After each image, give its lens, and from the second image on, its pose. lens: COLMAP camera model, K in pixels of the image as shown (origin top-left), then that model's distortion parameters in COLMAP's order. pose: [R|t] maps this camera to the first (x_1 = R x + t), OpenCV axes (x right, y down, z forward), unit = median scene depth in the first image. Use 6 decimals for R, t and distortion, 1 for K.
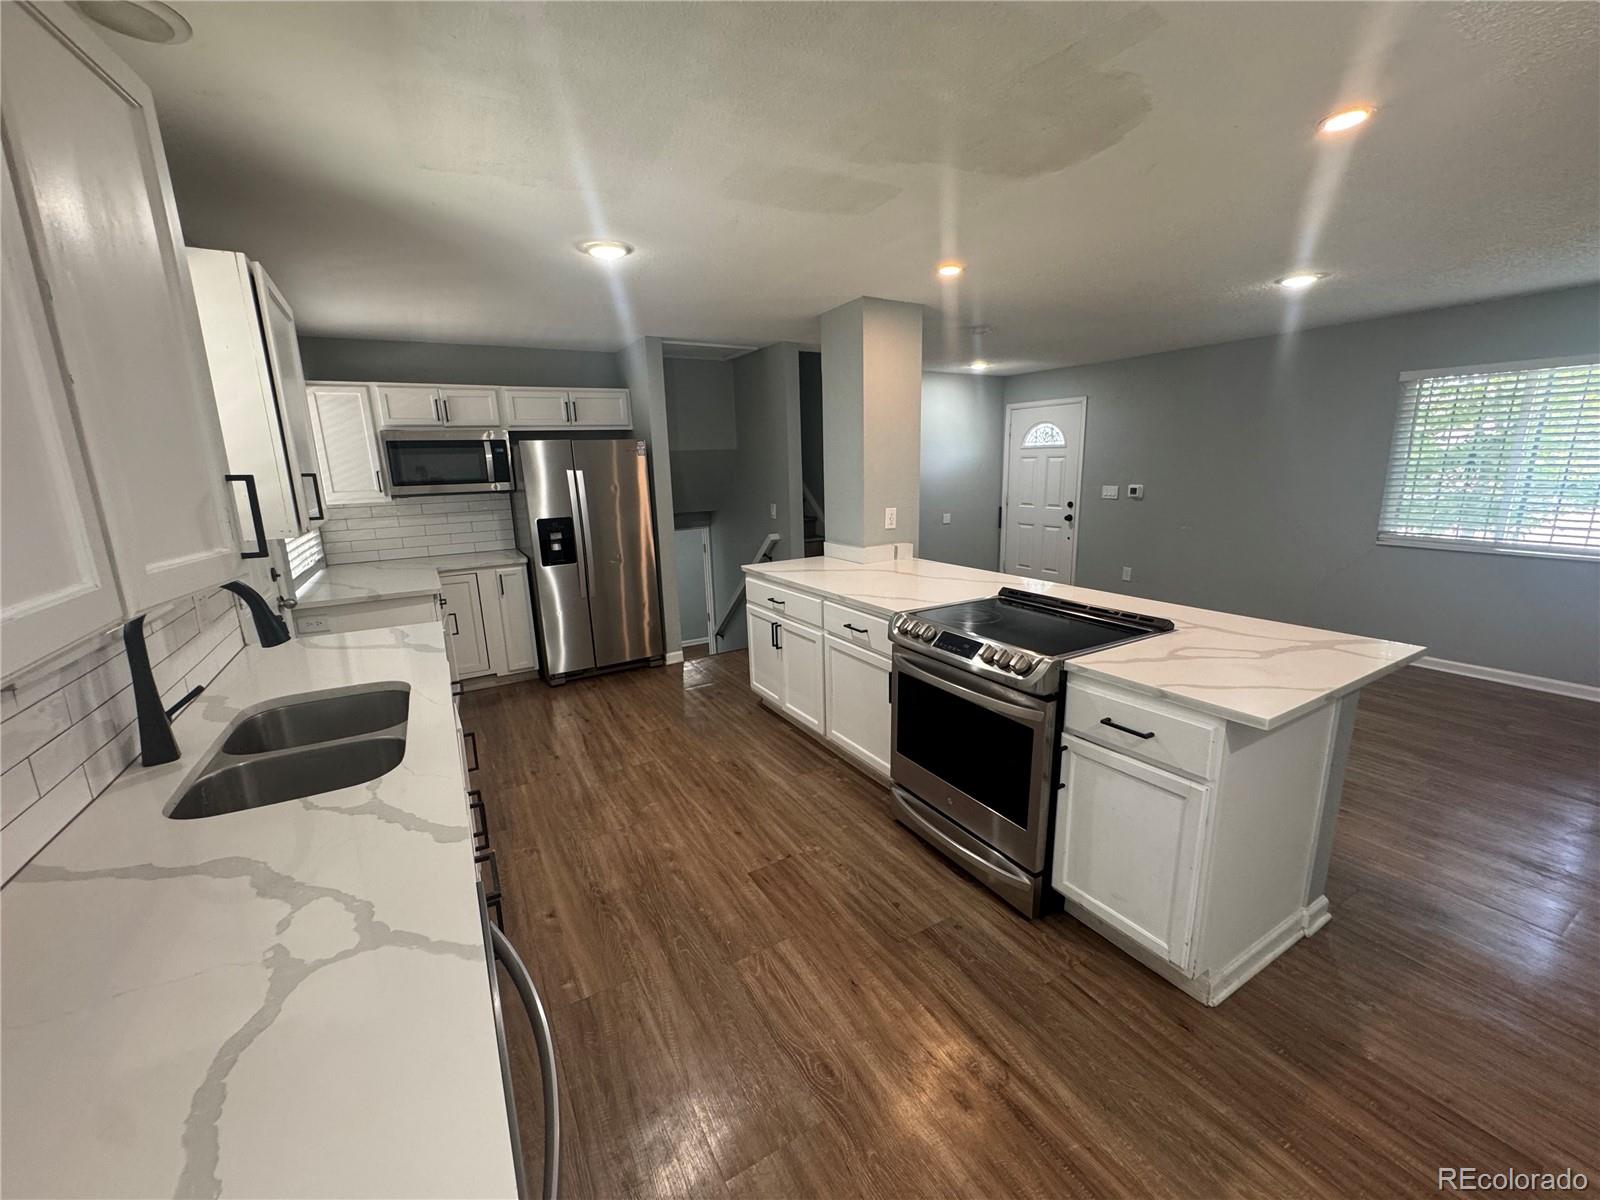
lens RADIAL K [[635.8, 0, 799.6], [0, 635.8, 600.2], [0, 0, 1]] dist [-0.002689, 0.000227]
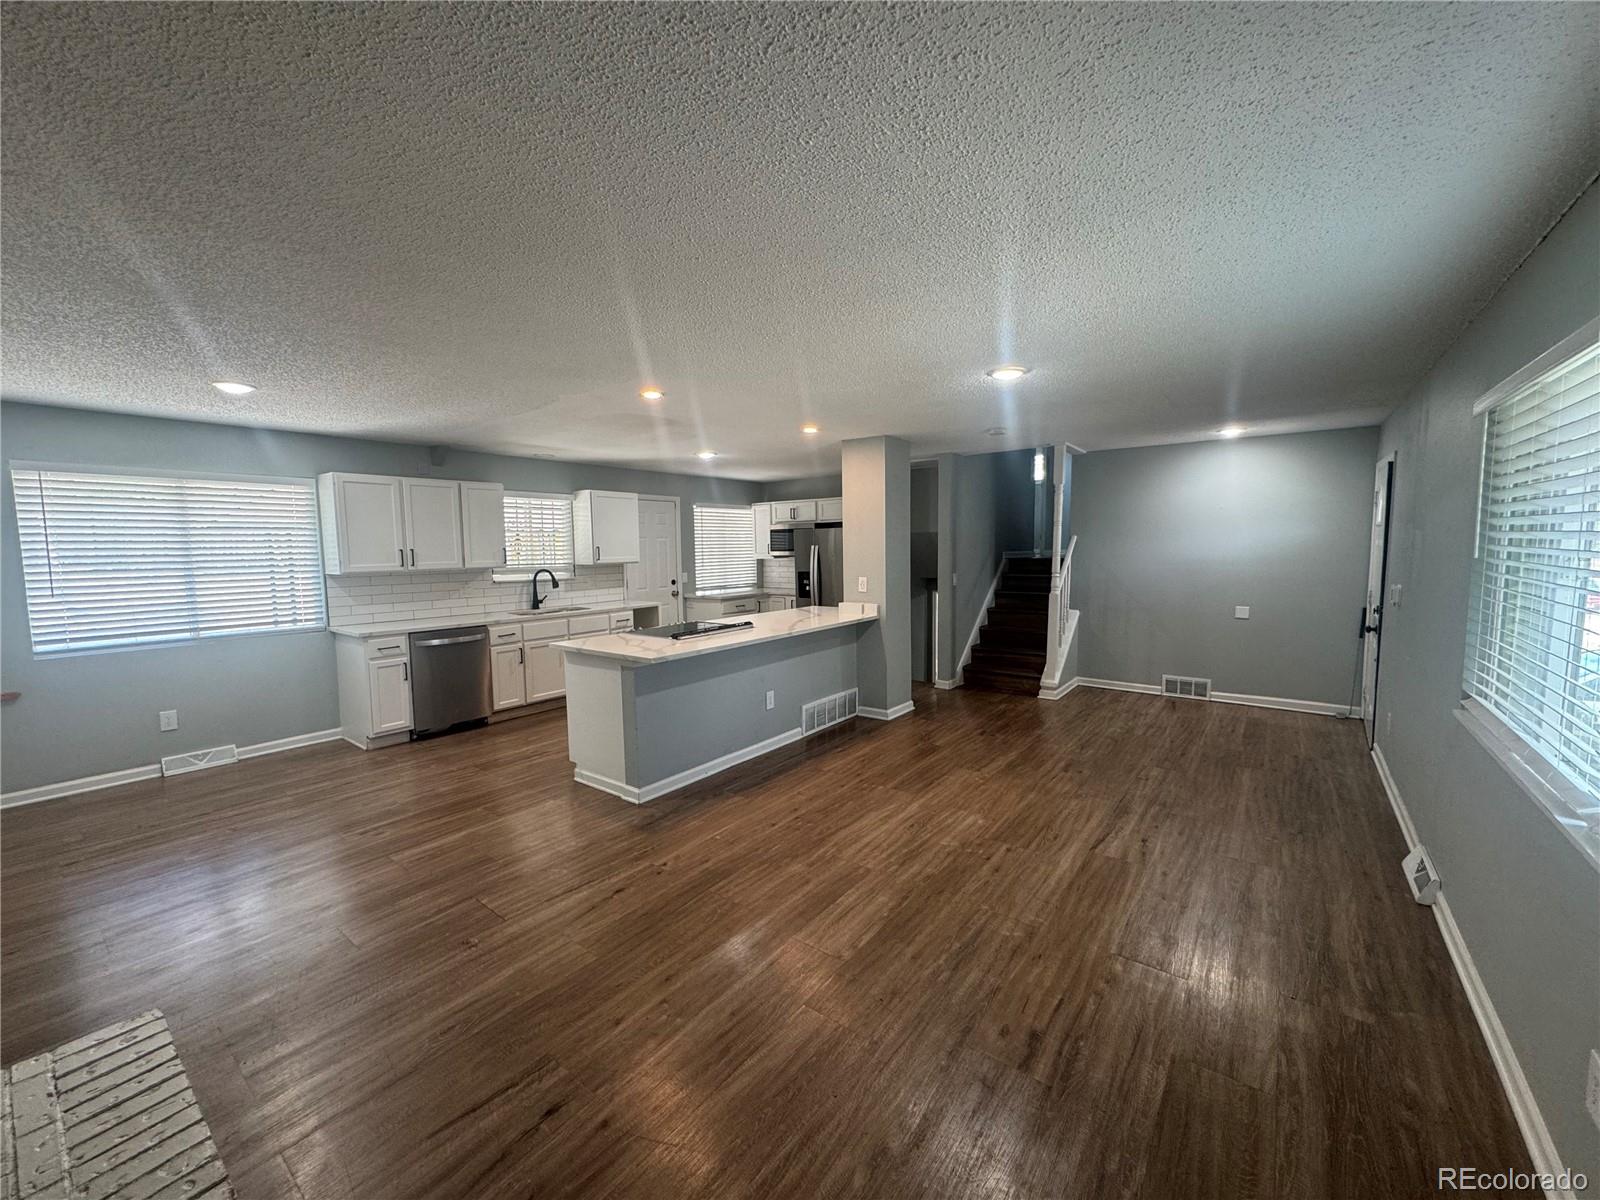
lens RADIAL K [[635.8, 0, 799.6], [0, 635.8, 600.2], [0, 0, 1]] dist [-0.002689, 0.000227]
pose [[0.382311, 0.101327, -0.918461, 1.526787], [-0.192545, 0.980887, 0.028067, -0.118106], [0.903750, 0.166115, 0.394514, 0.356934]]
